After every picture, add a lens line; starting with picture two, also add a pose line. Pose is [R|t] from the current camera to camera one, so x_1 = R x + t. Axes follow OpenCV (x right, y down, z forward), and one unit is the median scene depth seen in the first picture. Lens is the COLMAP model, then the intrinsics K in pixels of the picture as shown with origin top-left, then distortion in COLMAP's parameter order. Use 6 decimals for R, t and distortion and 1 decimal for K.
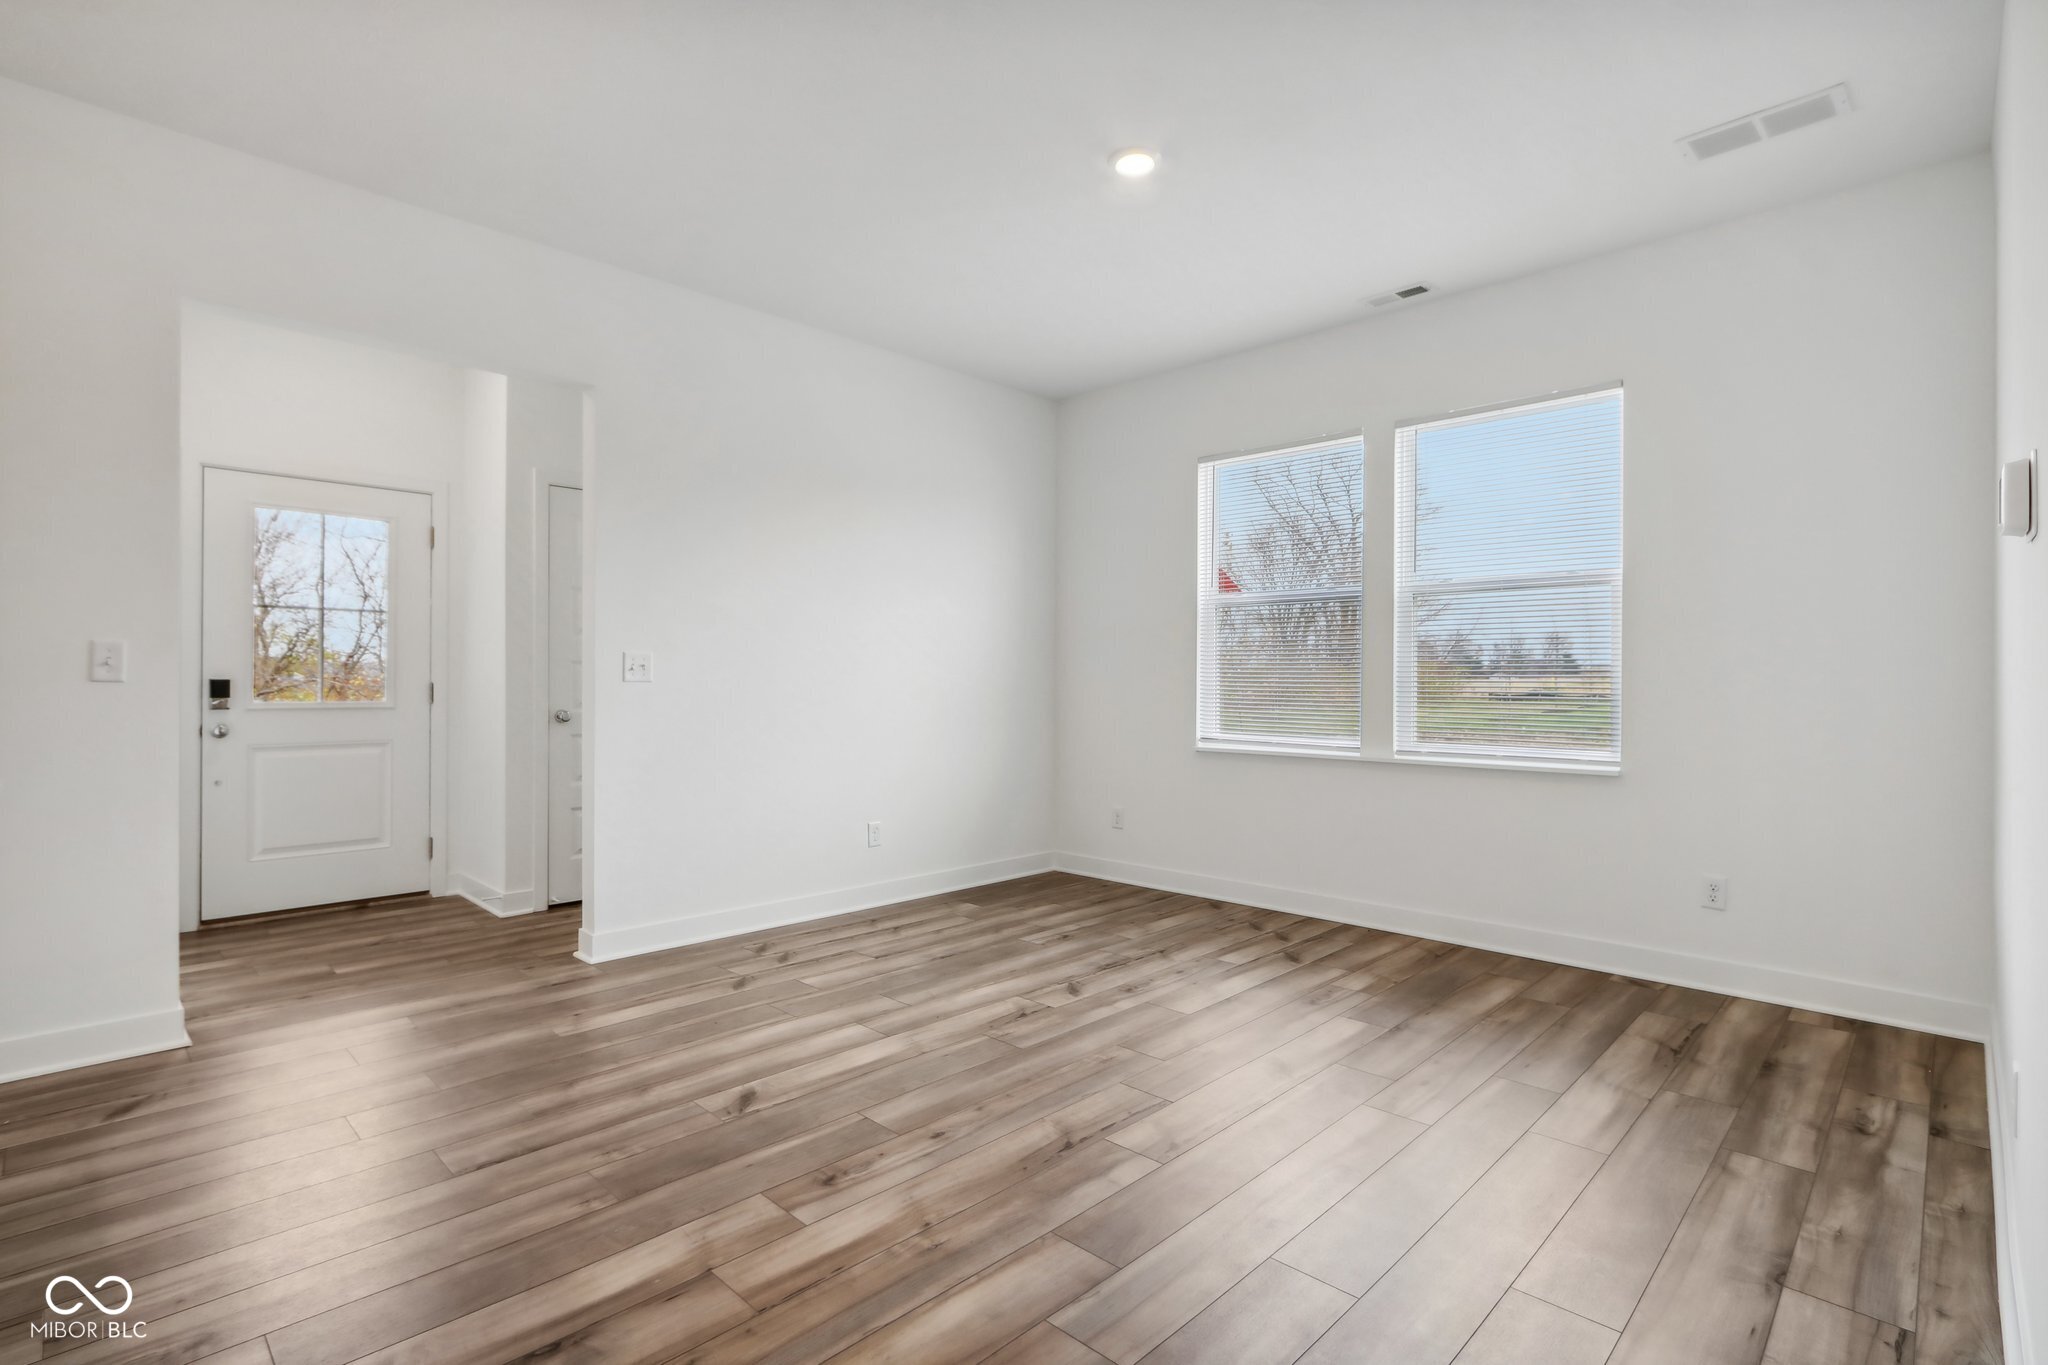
lens RADIAL K [[961.9, 0, 987.5], [0, 961.9, 670.8], [0, 0, 1]] dist [-0.001966, 0.000416]
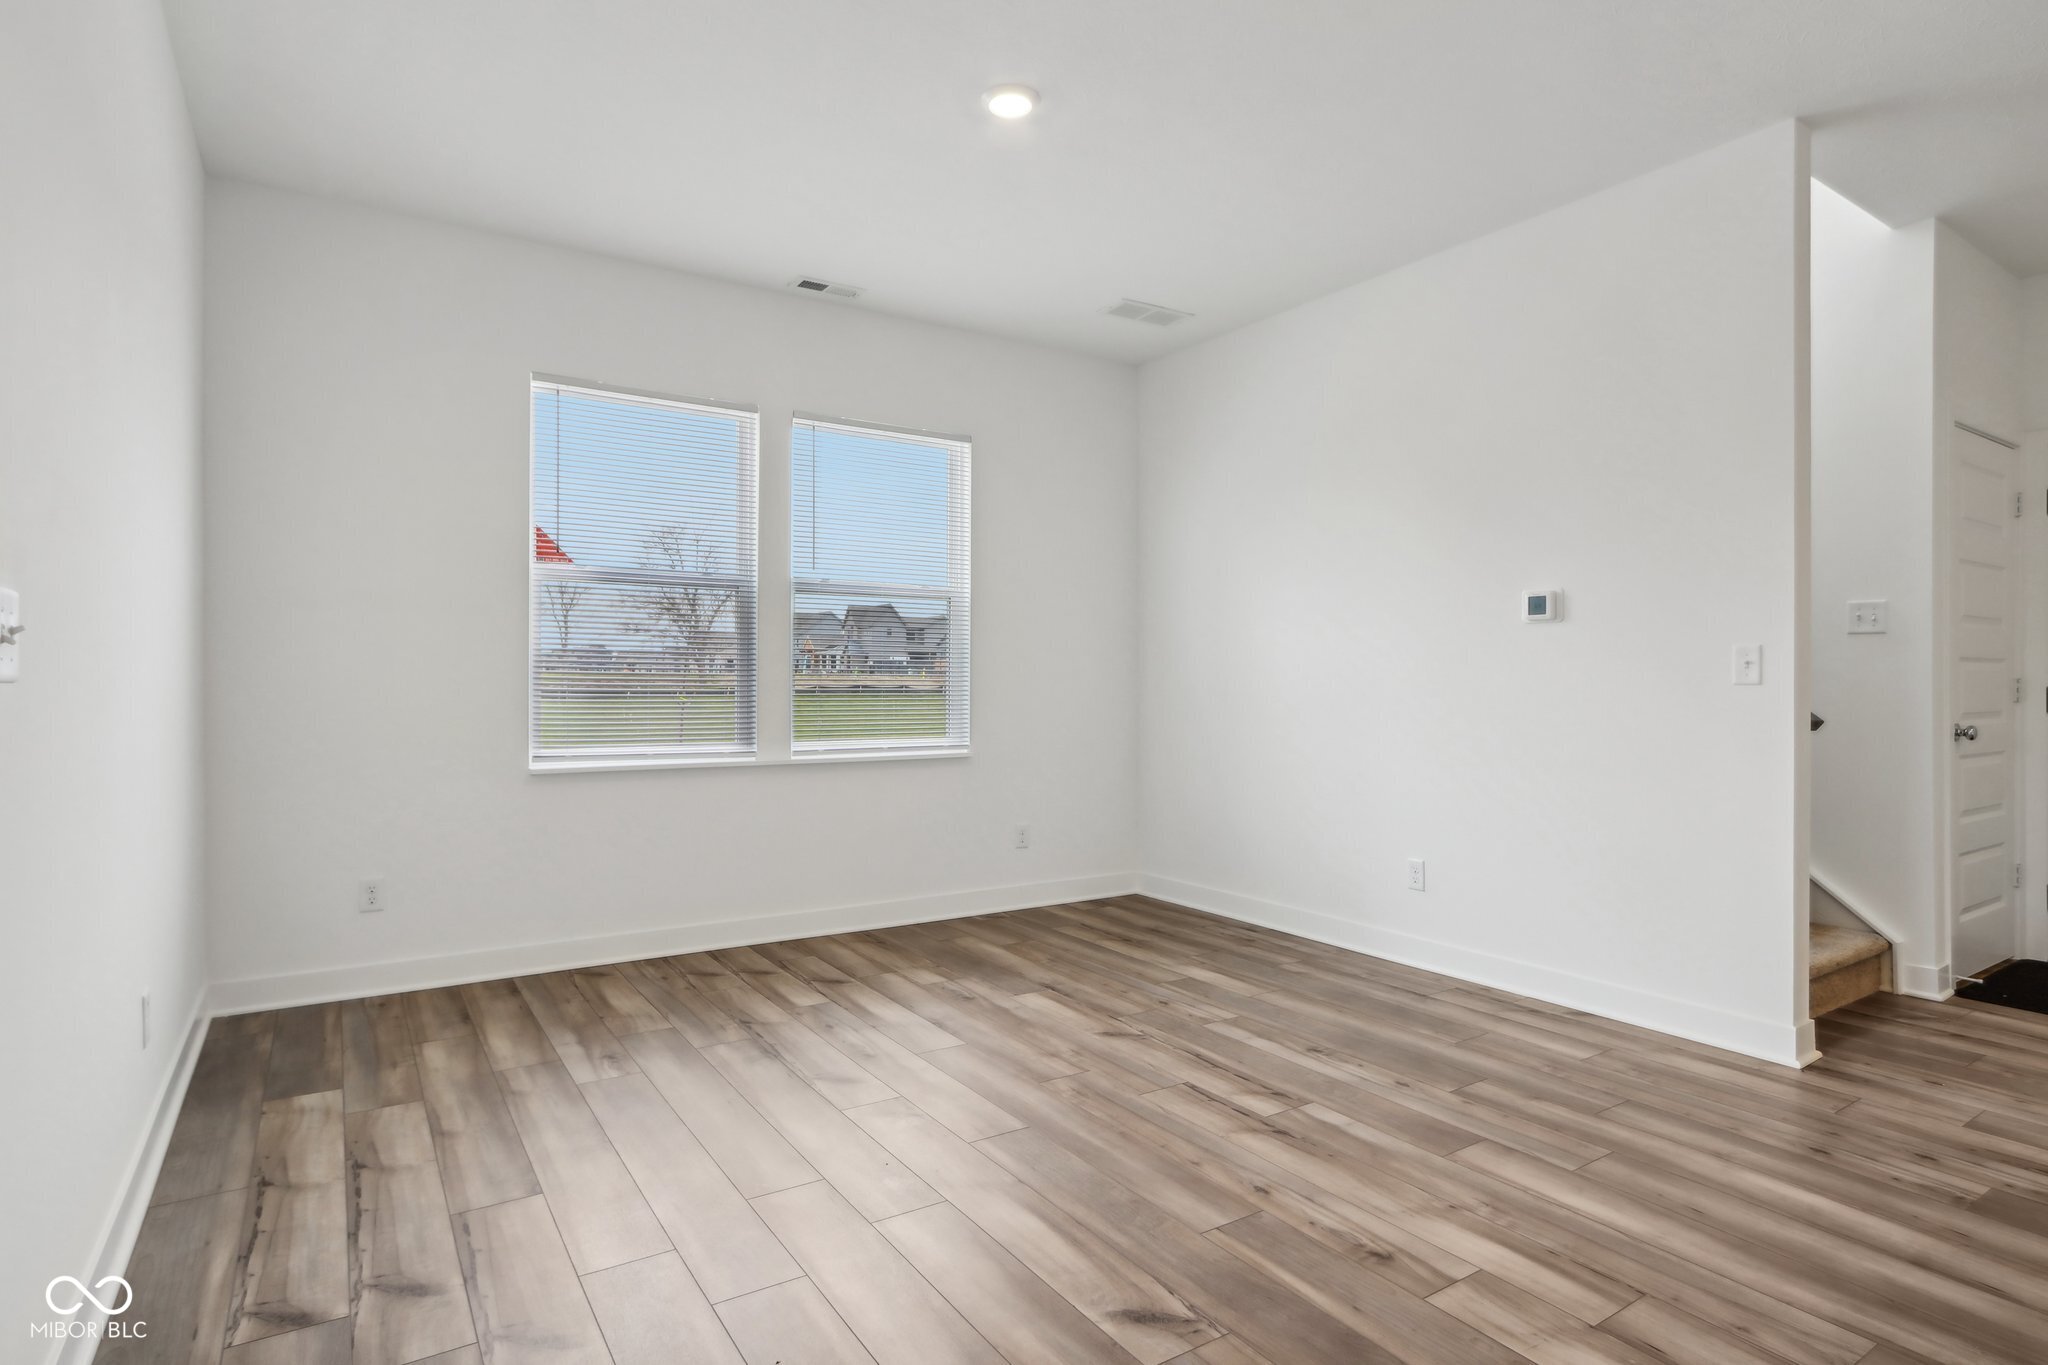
lens RADIAL K [[1066.0, 0, 1024.0], [0, 1066.0, 682.5], [0, 0, 1]] dist [-0.005987, -0.000463]
pose [[0.195715, 0.003024, 0.980656, -0.680542], [-0.015146, 0.999885, -0.000060, 0.011962], [-0.980544, -0.014841, 0.195738, 0.662369]]
